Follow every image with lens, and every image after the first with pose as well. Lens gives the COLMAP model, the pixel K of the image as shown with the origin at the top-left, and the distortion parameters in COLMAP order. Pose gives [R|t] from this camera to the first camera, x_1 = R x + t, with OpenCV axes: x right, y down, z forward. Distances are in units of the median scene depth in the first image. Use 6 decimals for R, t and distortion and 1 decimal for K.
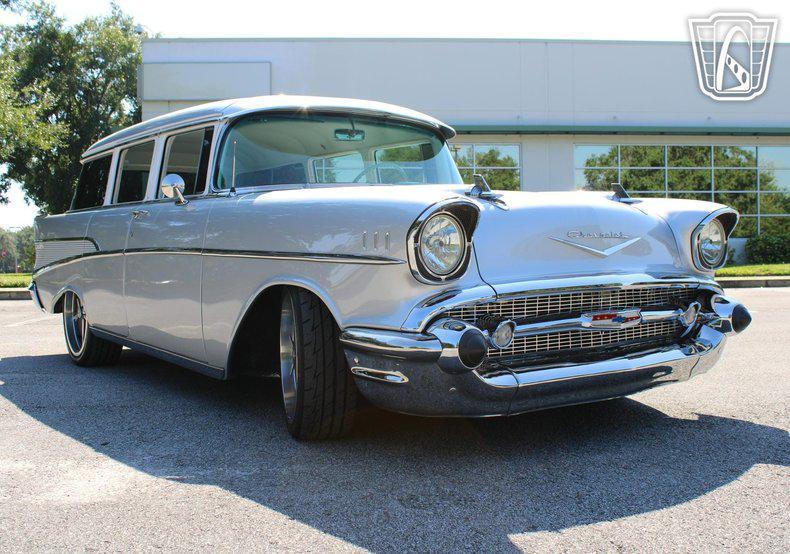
lens RADIAL K [[875.0, 0, 395.0], [0, 875.0, 277.0], [0, 0, 1]] dist [-0.074679, 0.040009]
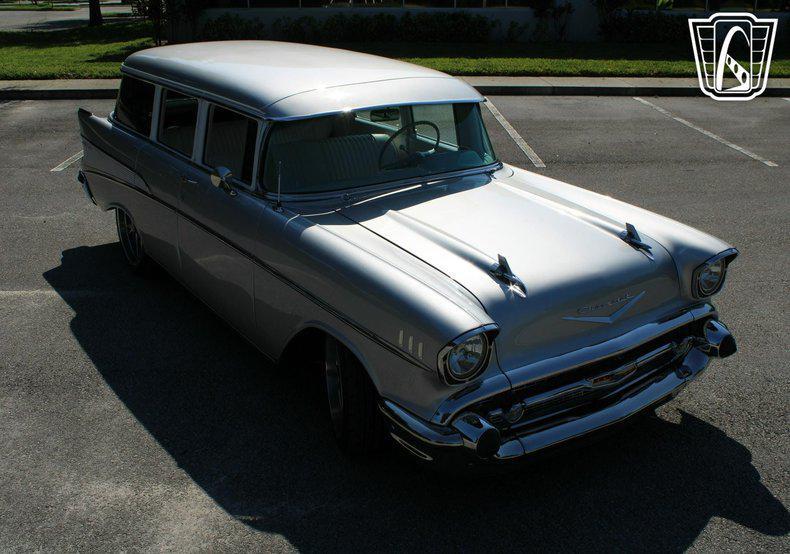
lens RADIAL K [[875.0, 0, 395.0], [0, 875.0, 277.0], [0, 0, 1]] dist [-0.074679, 0.040009]
pose [[0.999468, 0.021550, -0.024470, -0.013479], [-0.013104, 0.952666, 0.303737, -0.401561], [0.029857, -0.303255, 0.952441, -0.077261]]
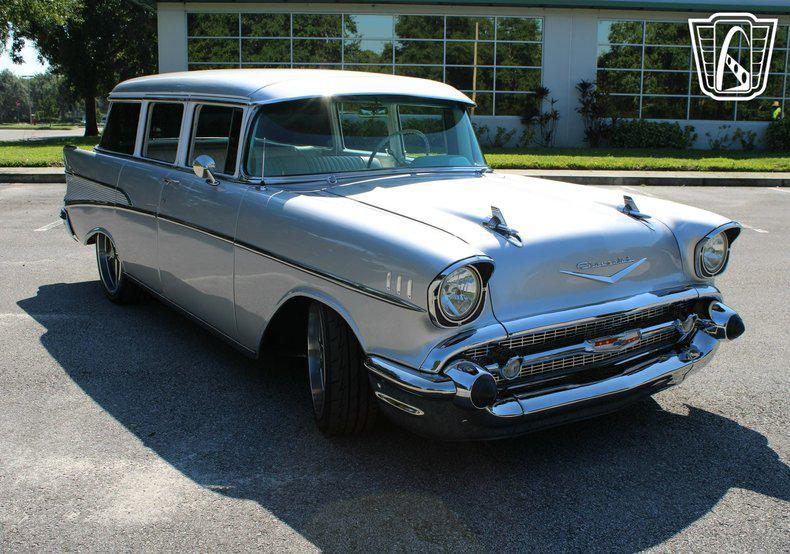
lens RADIAL K [[875.0, 0, 395.0], [0, 875.0, 277.0], [0, 0, 1]] dist [-0.074679, 0.040009]
pose [[0.999582, 0.024817, -0.014850, -0.009243], [-0.022018, 0.985945, 0.165615, -0.192570], [0.018751, -0.165219, 0.986079, -0.062773]]
